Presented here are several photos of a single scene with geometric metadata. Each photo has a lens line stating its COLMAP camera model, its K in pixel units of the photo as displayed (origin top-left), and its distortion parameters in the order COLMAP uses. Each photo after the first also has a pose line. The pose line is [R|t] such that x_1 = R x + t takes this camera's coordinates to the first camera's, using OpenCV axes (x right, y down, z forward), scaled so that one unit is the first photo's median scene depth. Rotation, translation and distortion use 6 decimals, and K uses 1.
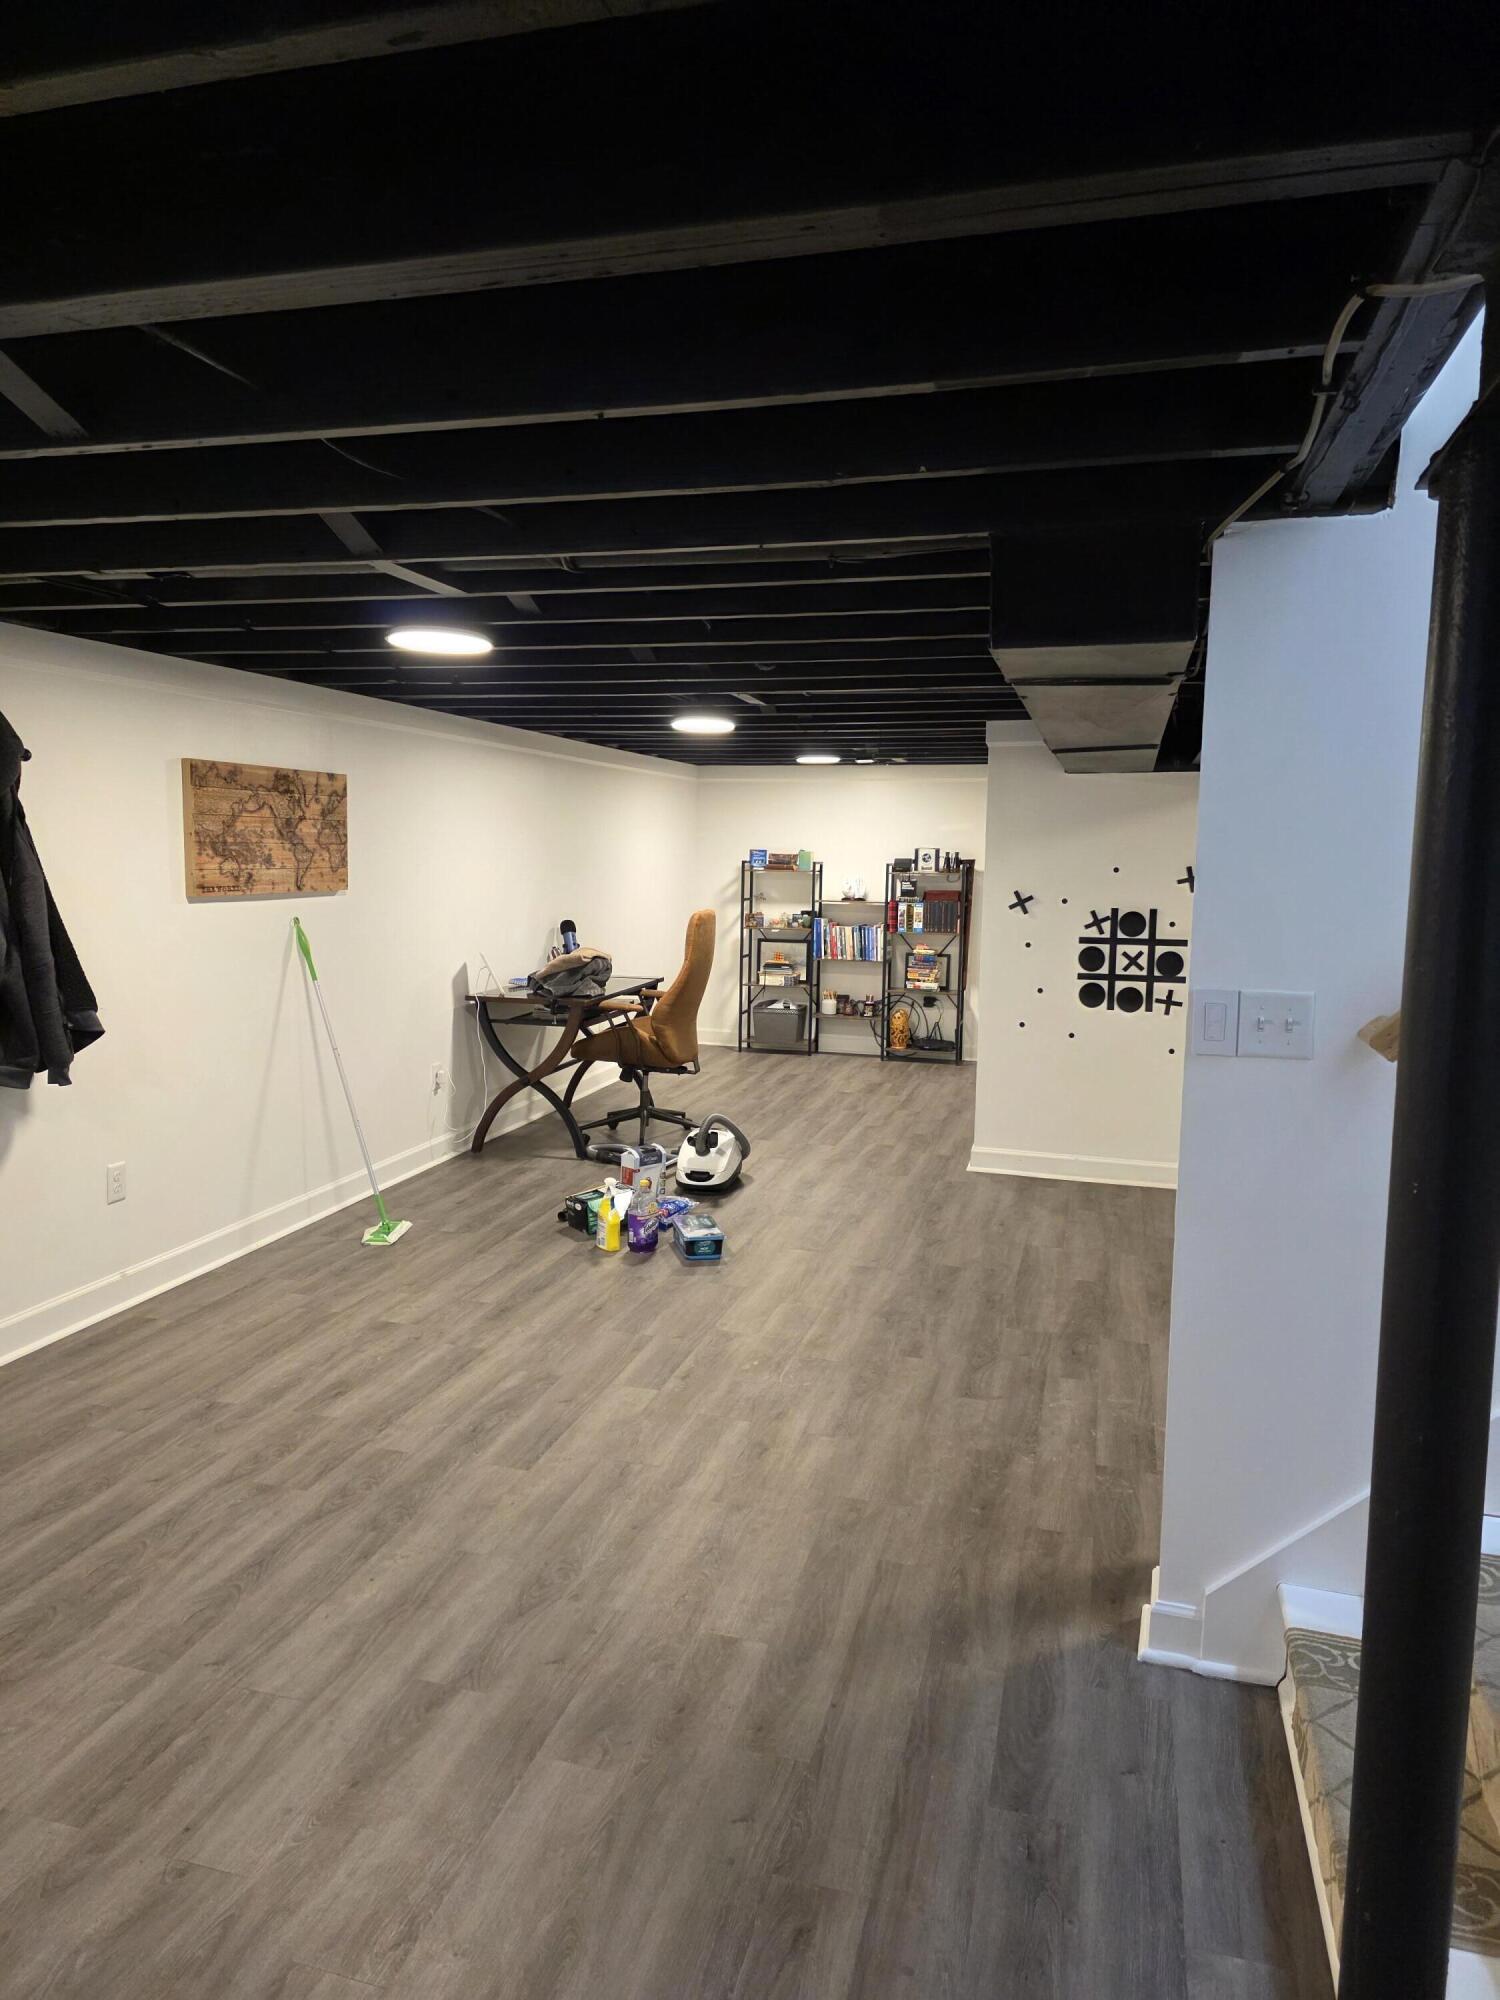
lens RADIAL K [[1332.5, 0, 747.3], [0, 1332.5, 998.2], [0, 0, 1]] dist [0.066441, -0.054332]
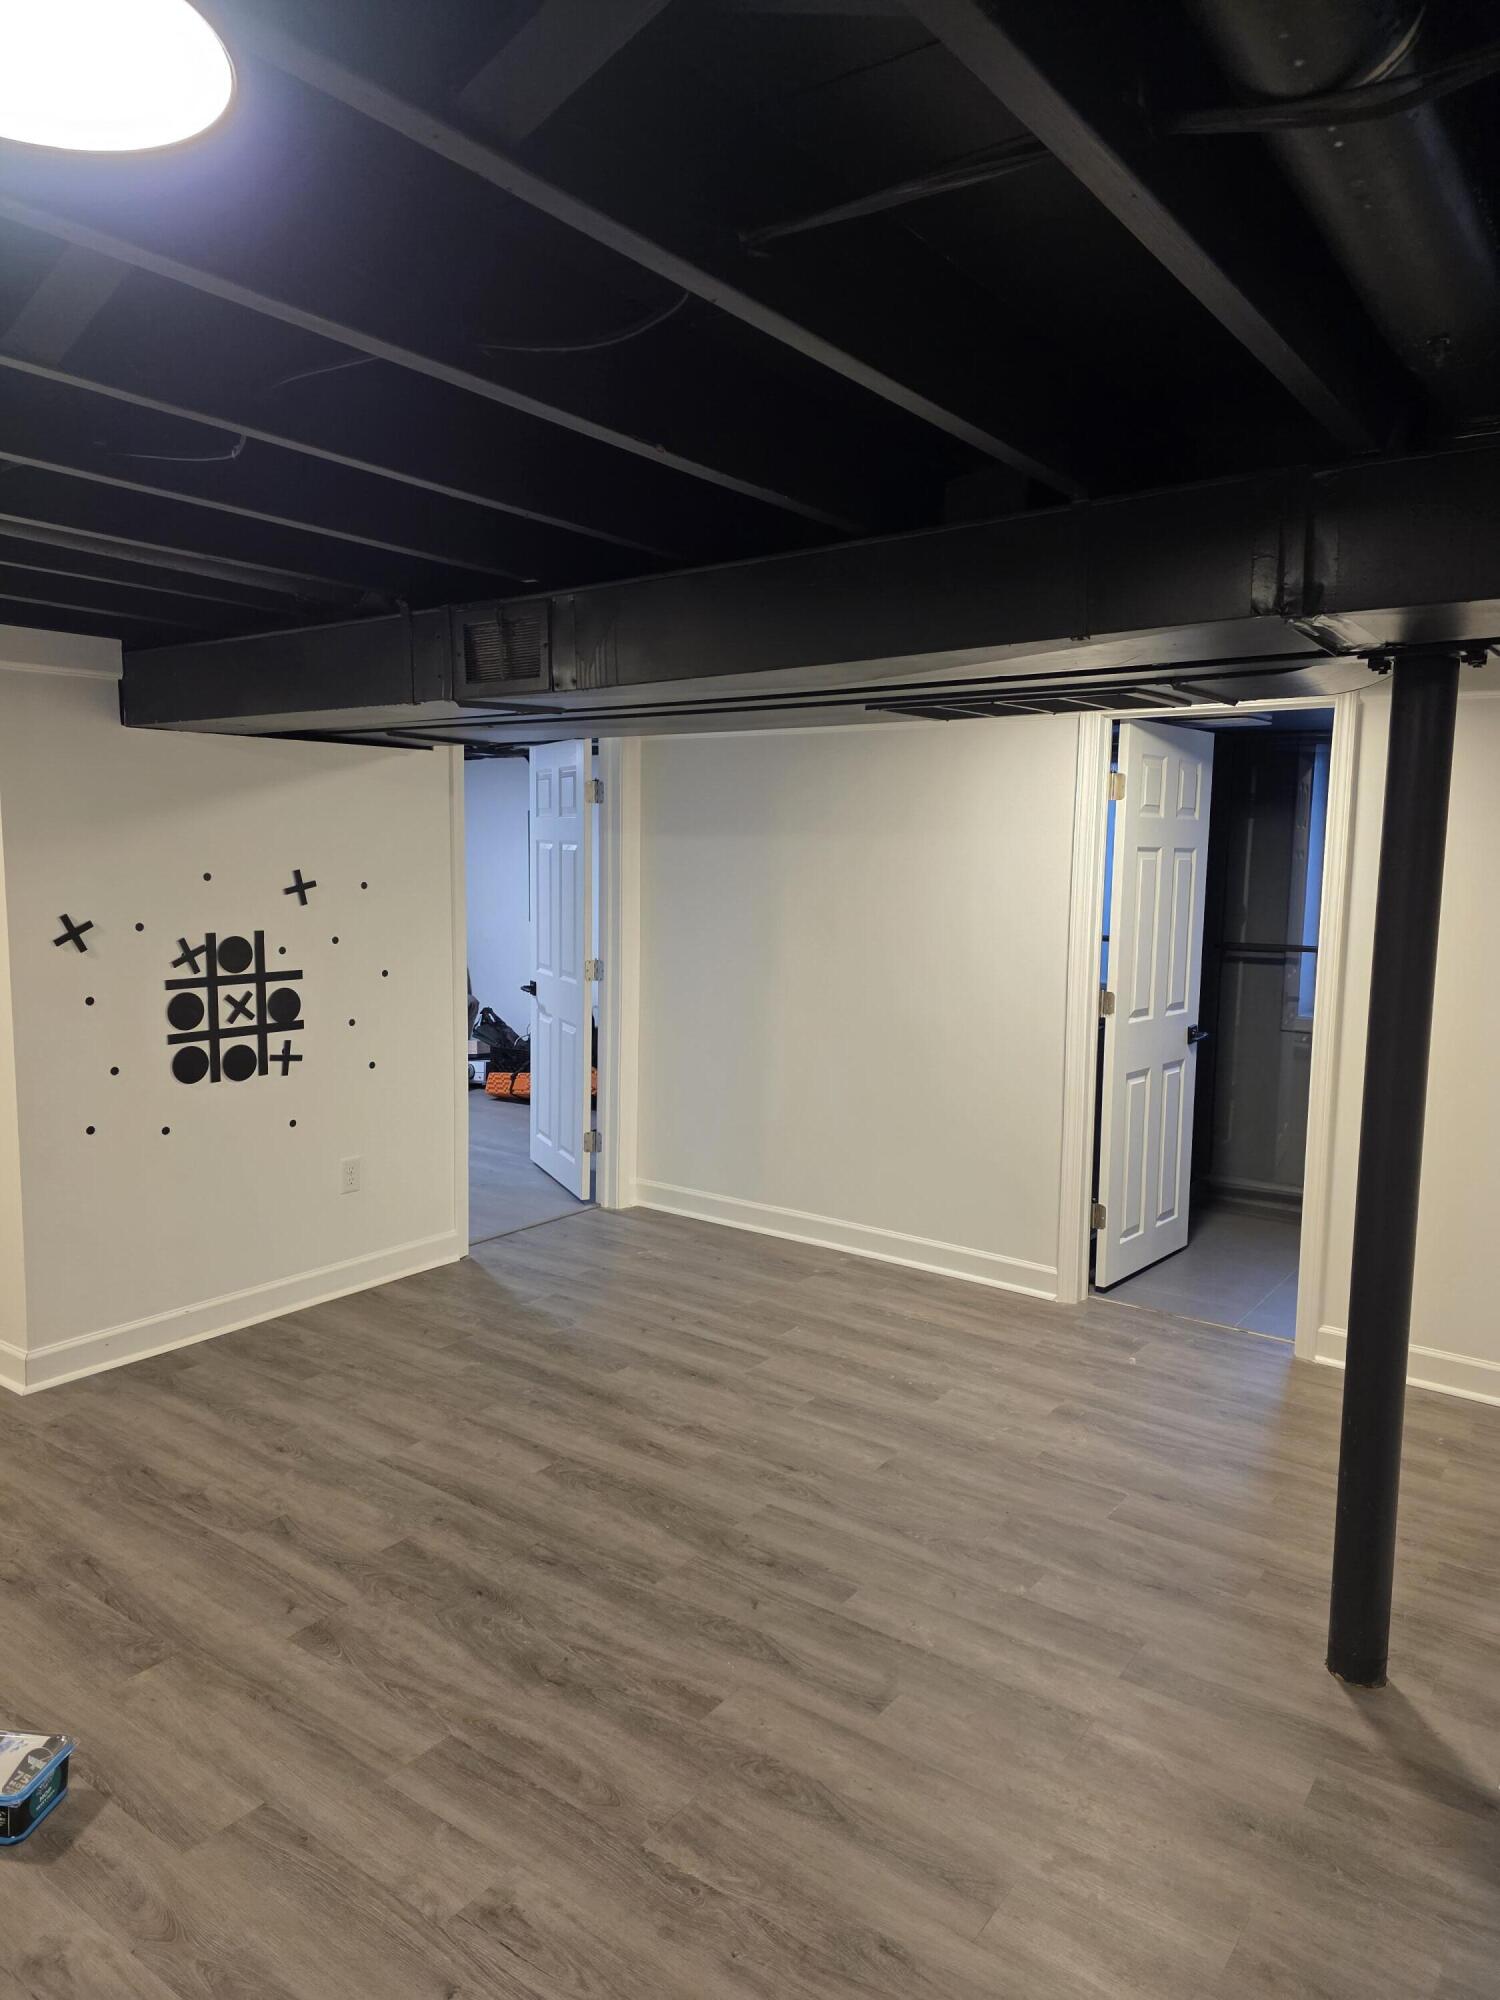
lens RADIAL K [[1332.5, 0, 750.7], [0, 1332.5, 1003.2], [0, 0, 1]] dist [0.066441, -0.054332]
pose [[0.353443, -0.117324, 0.928070, -0.266021], [0.098457, 0.991259, 0.087817, -0.065054], [-0.930260, 0.060337, 0.361905, 0.501243]]
